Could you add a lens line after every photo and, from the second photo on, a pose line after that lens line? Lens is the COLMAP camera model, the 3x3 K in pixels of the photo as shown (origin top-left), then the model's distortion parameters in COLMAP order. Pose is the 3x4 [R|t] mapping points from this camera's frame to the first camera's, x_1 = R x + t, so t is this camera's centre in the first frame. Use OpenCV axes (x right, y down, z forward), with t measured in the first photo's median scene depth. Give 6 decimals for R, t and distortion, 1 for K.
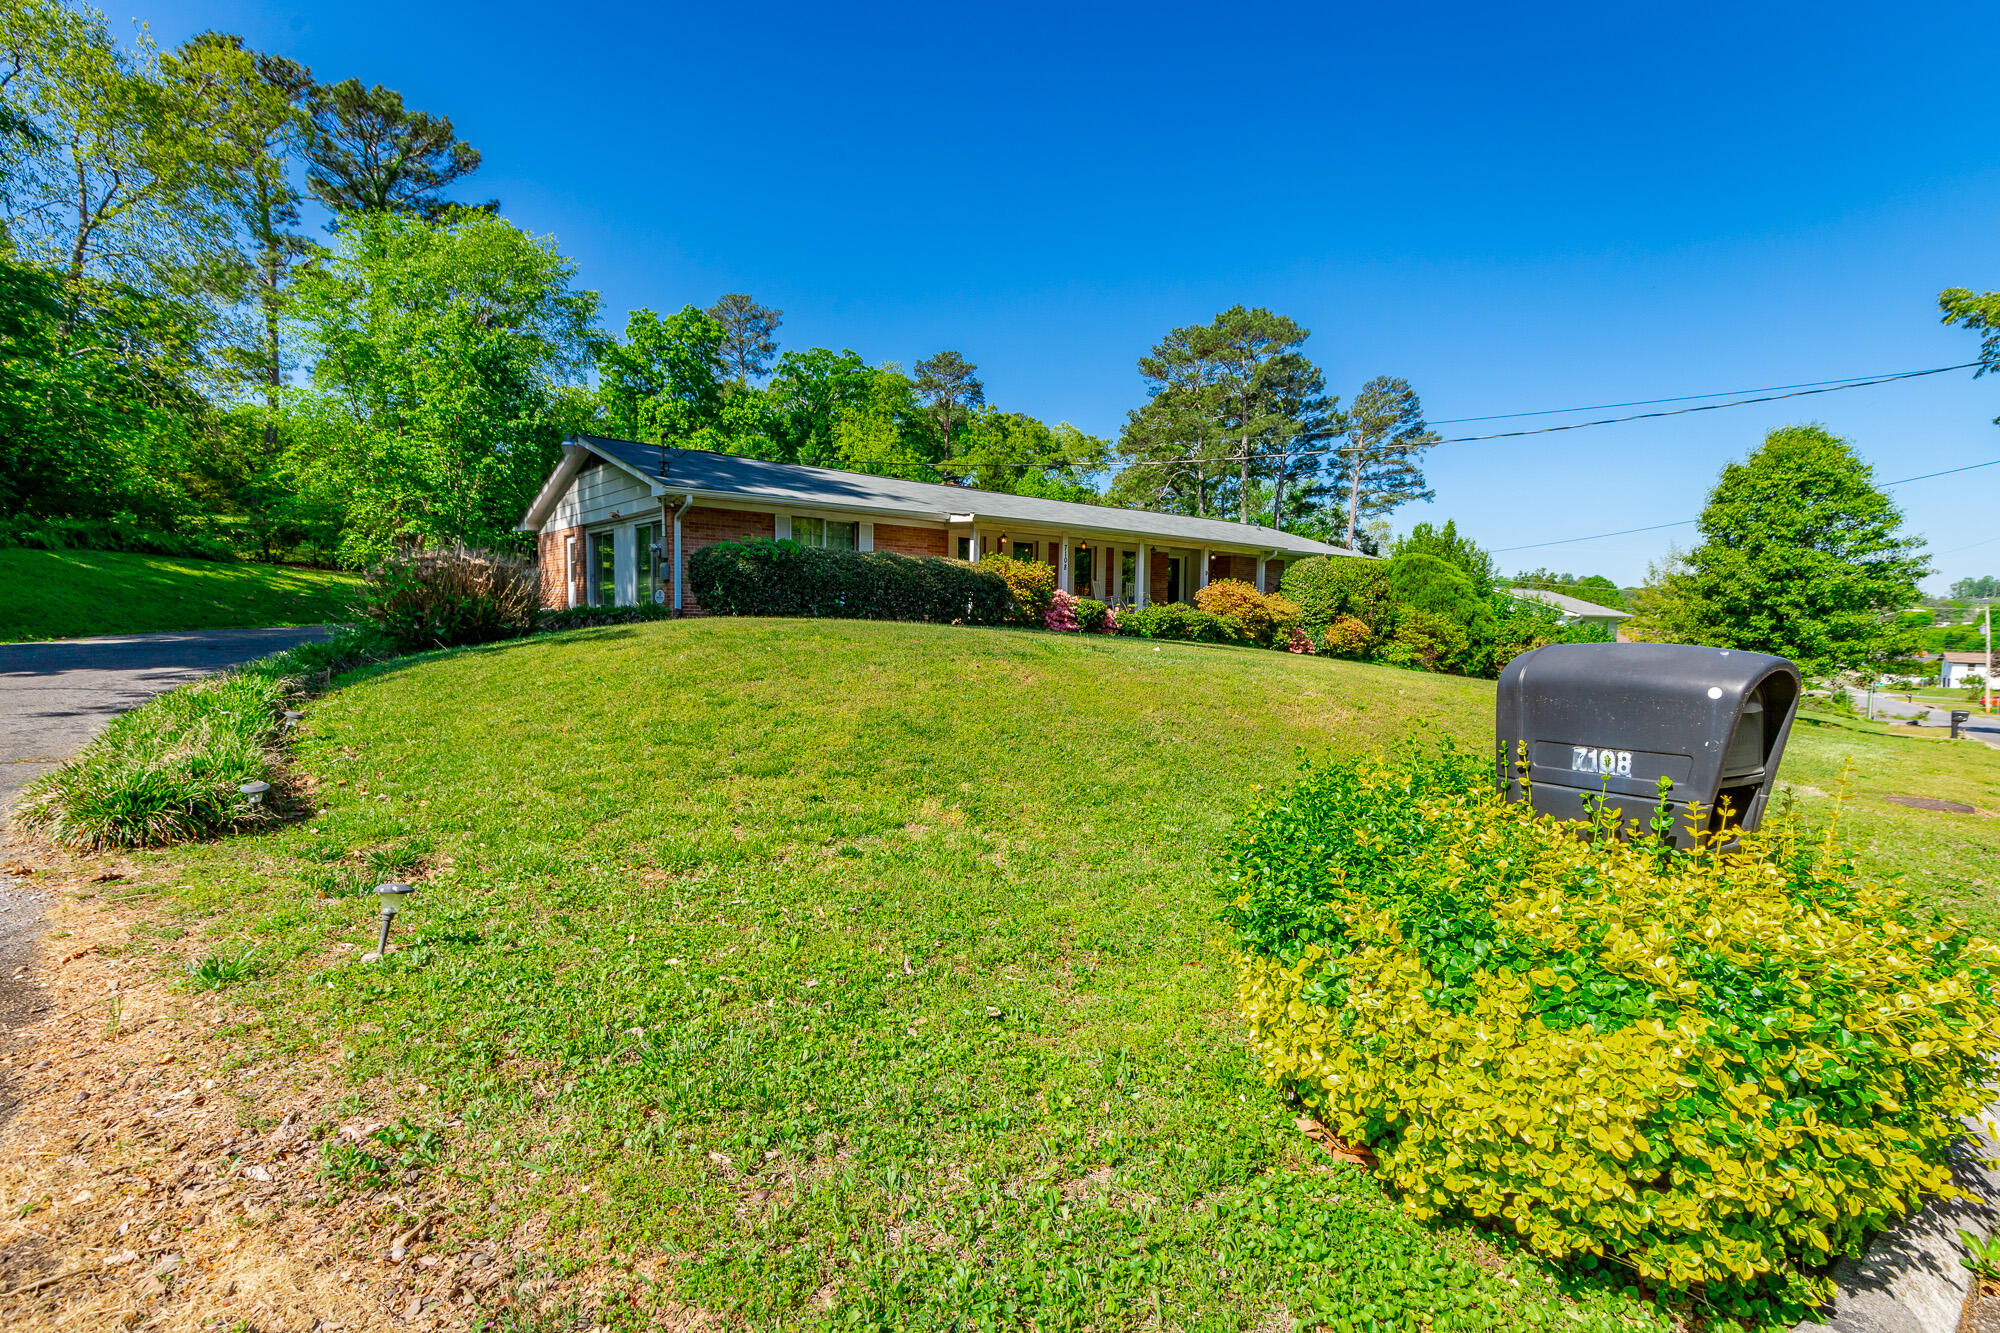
lens RADIAL K [[929.0, 0, 1021.5], [0, 929.0, 663.6], [0, 0, 1]] dist [0.001393, -0.000949]
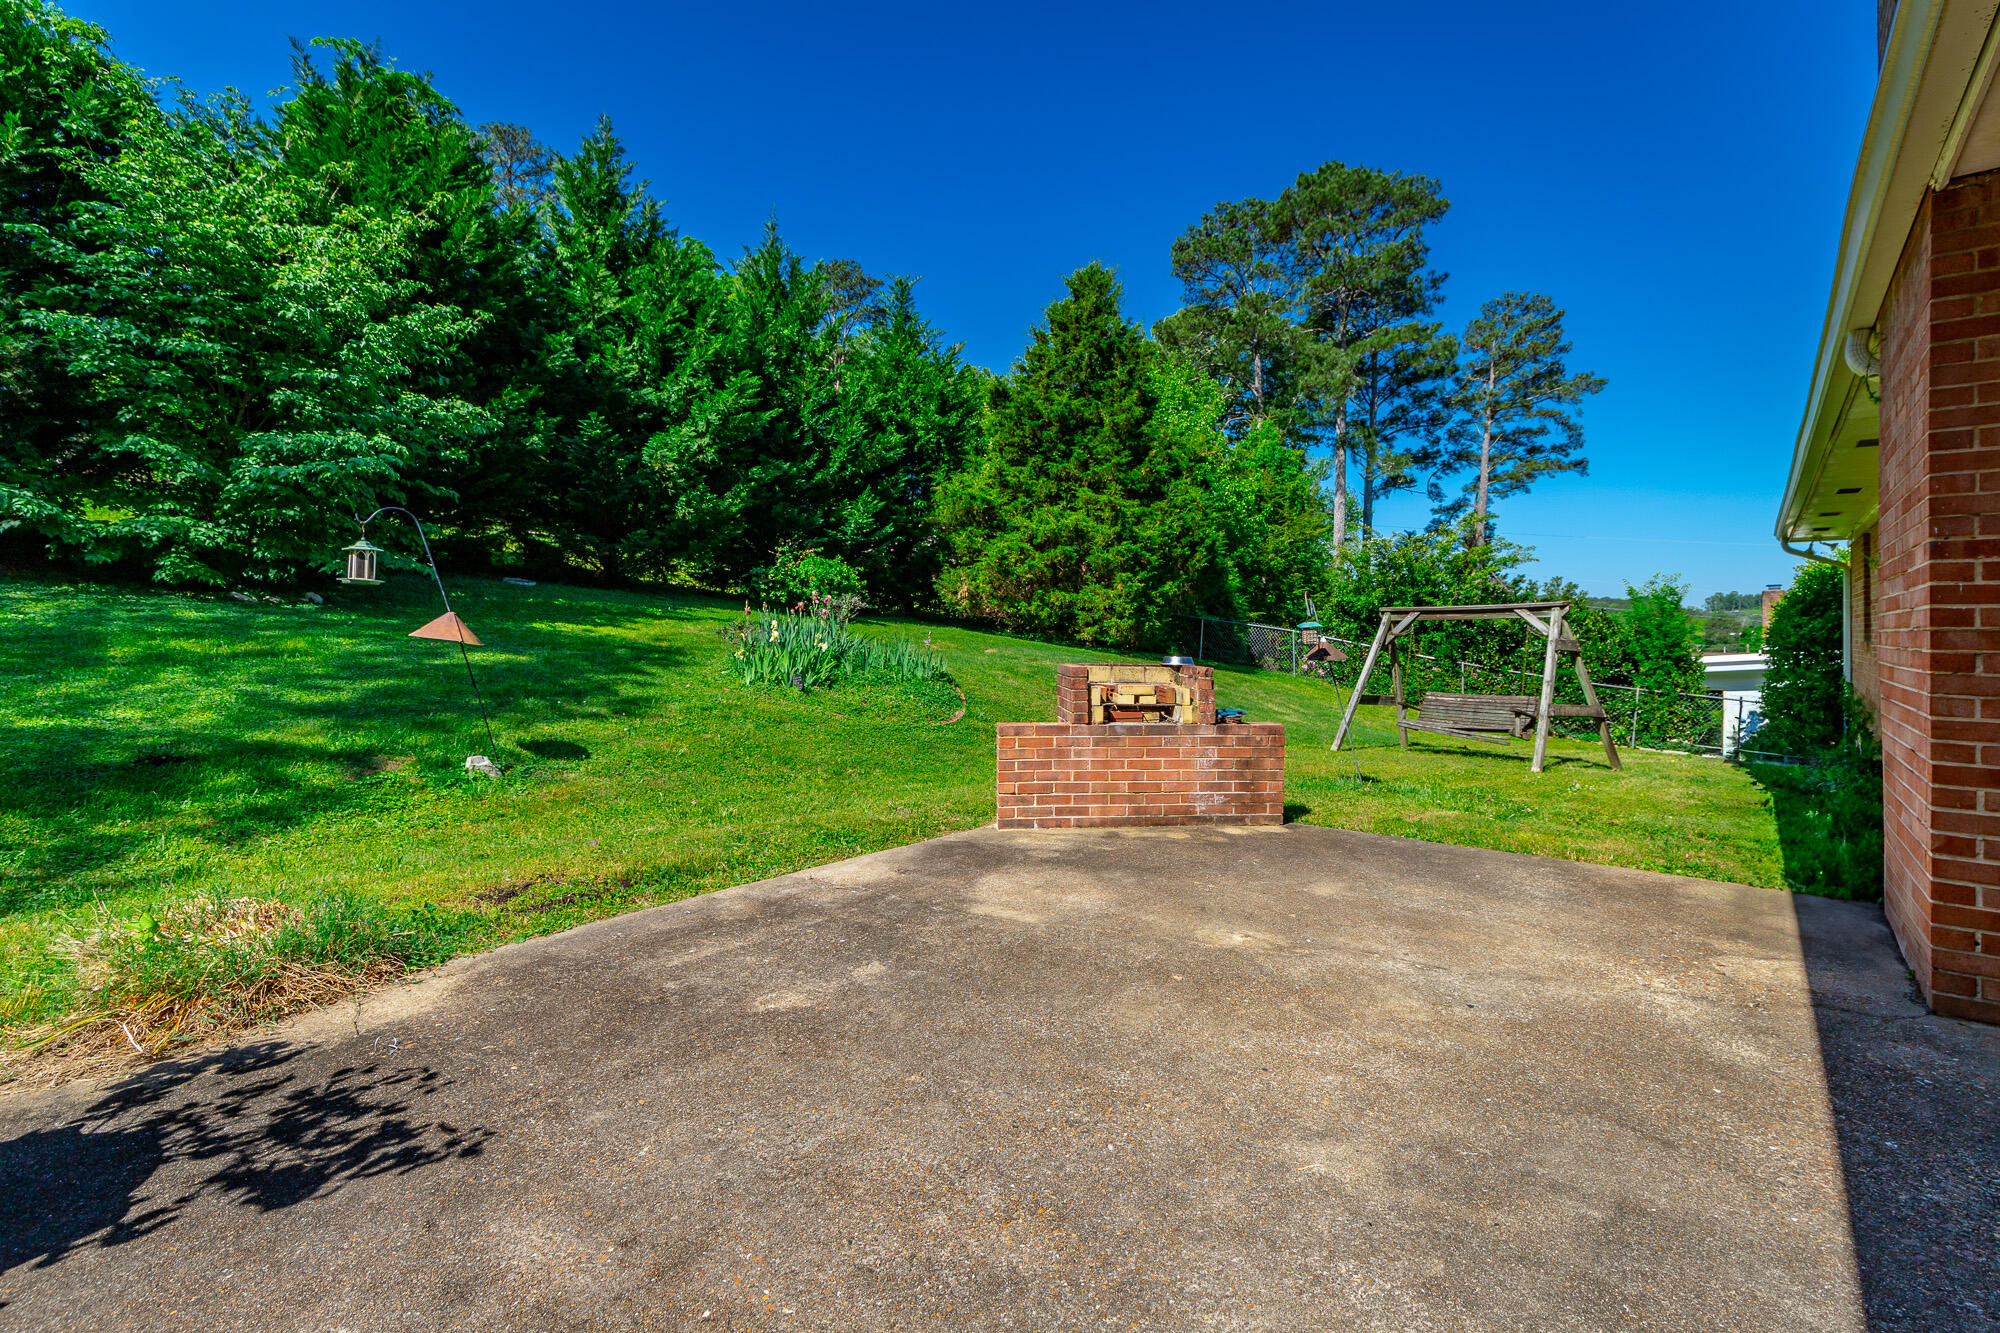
lens RADIAL K [[906.7, 0, 1009.0], [0, 906.7, 614.6], [0, 0, 1]] dist [0.003023, -0.000262]
pose [[0.985153, 0.004293, 0.171626, -0.100521], [0.006056, 0.998196, -0.059732, -0.035888], [-0.171572, 0.059884, 0.983350, 0.451551]]
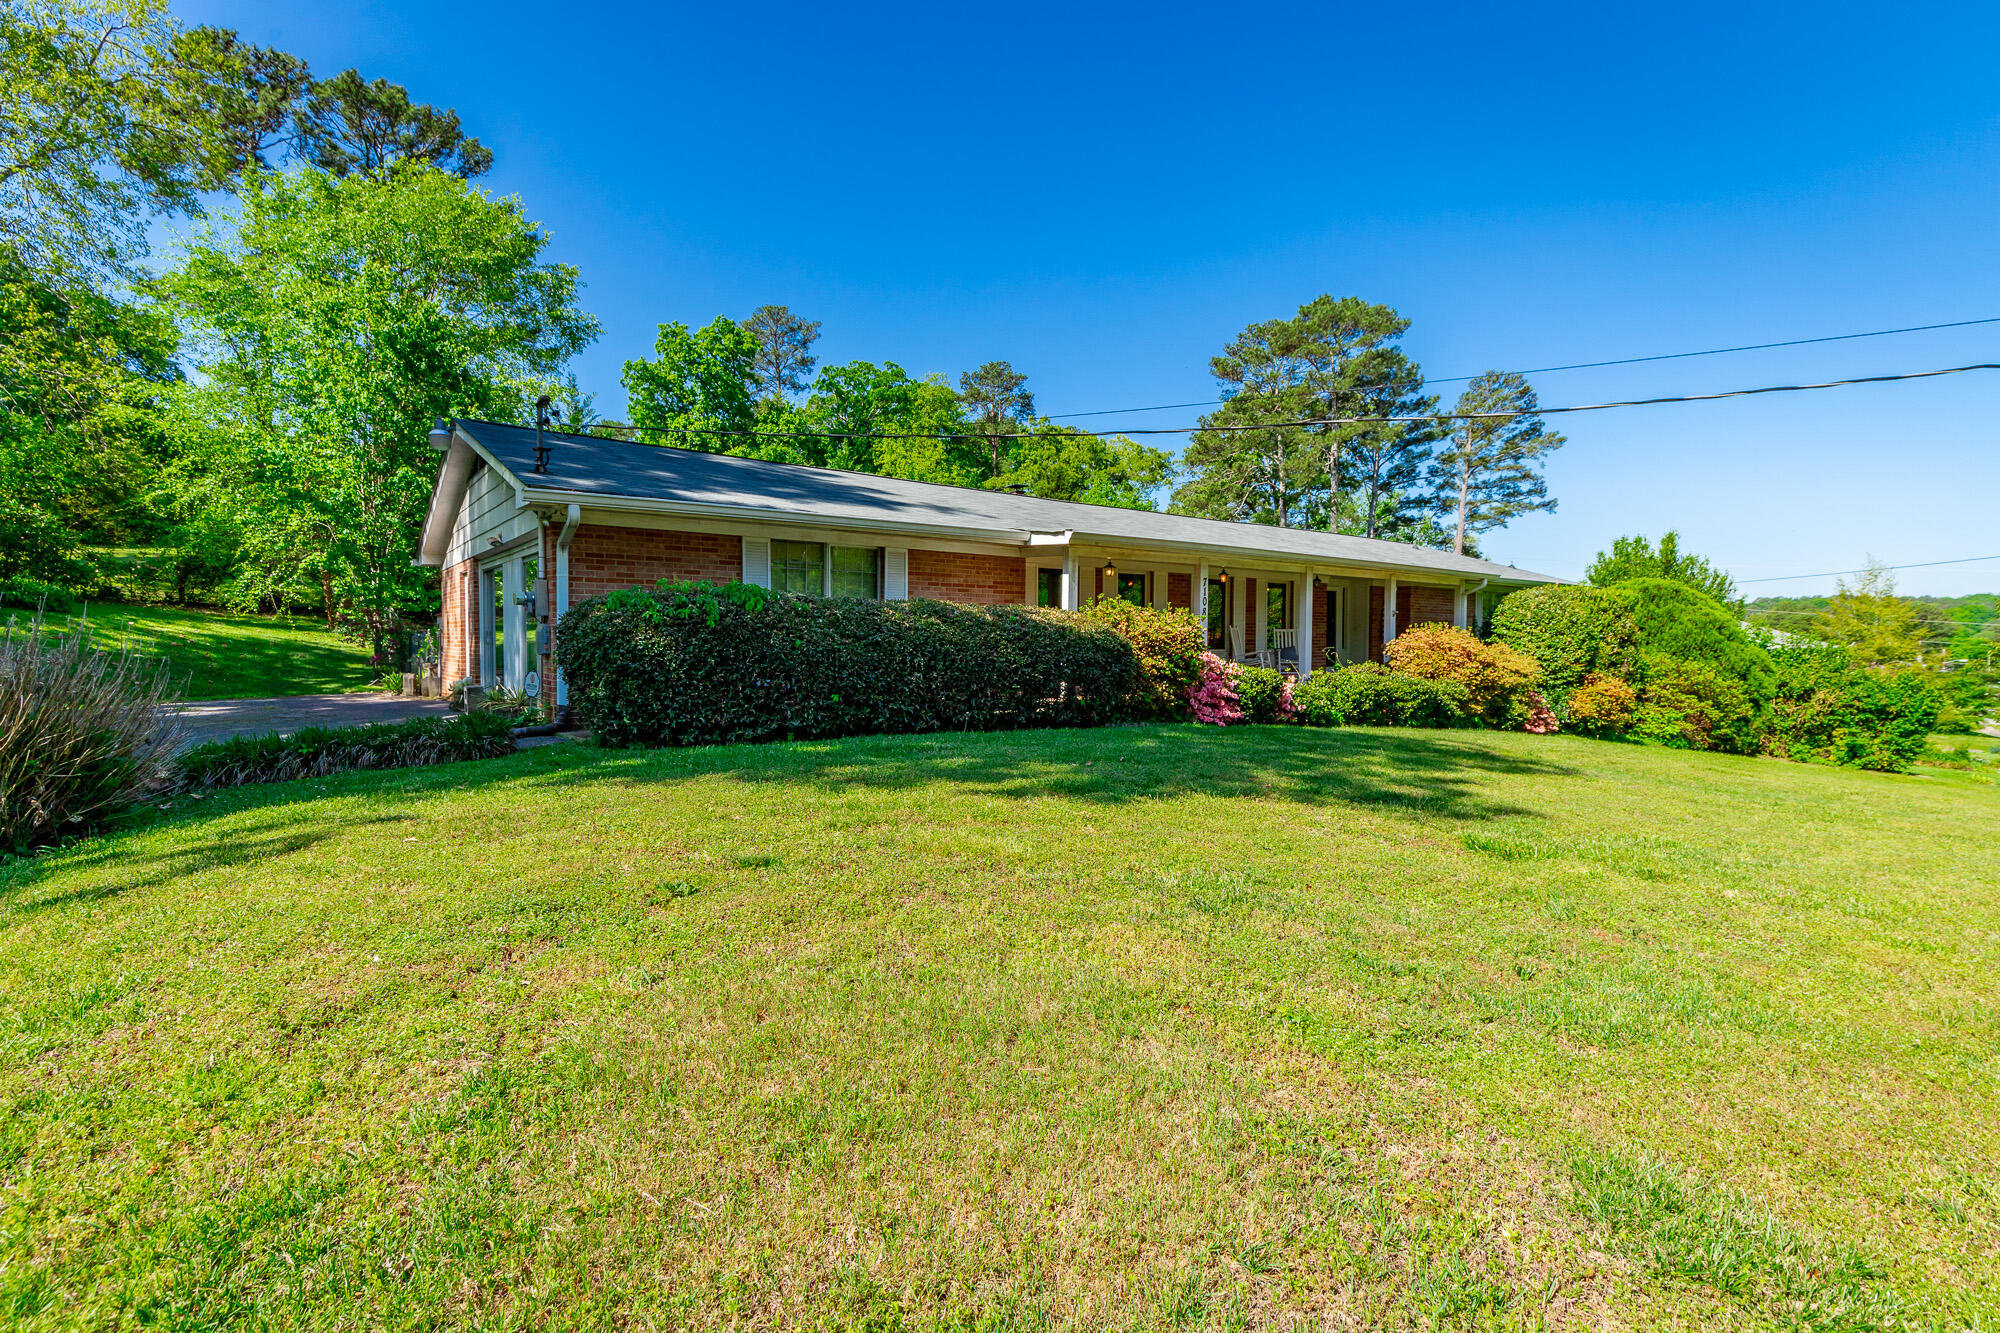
lens RADIAL K [[923.0, 0, 1001.6], [0, 923.0, 656.7], [0, 0, 1]] dist [0.002246, -0.000177]
pose [[0.997633, -0.005645, -0.068533, -0.016323], [0.003719, 0.999595, -0.028204, -0.018287], [0.068664, 0.027883, 0.997250, 0.116112]]
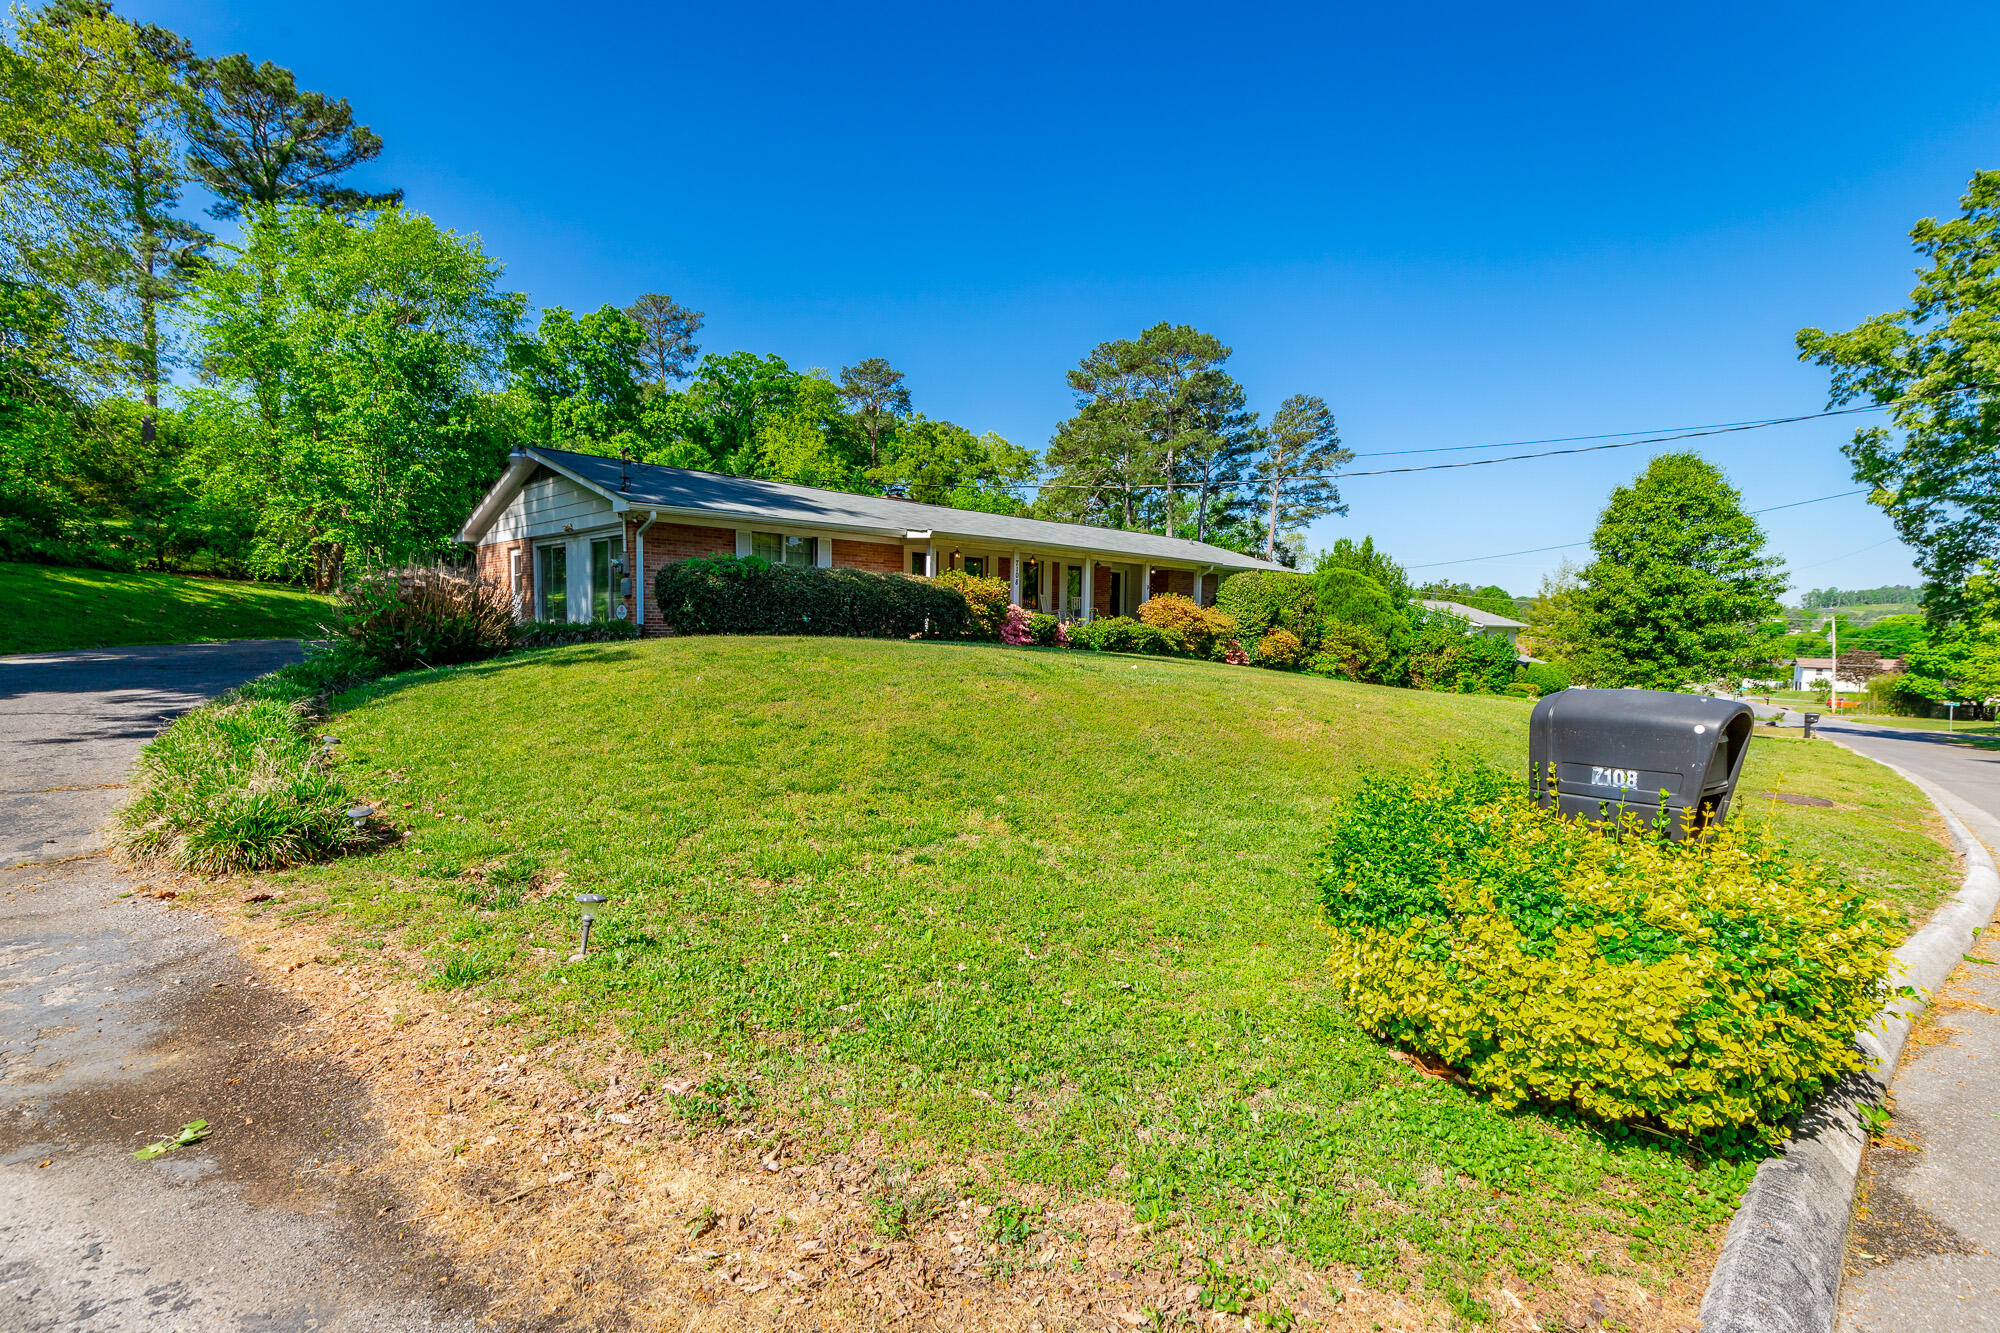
lens RADIAL K [[927.8, 0, 1026.3], [0, 927.8, 680.2], [0, 0, 1]] dist [-0.000019, 0.000070]
pose [[0.995974, -0.005142, 0.089492, -0.011475], [0.004240, 0.999938, 0.010265, -0.001783], [-0.089540, -0.009845, 0.995935, -0.008888]]
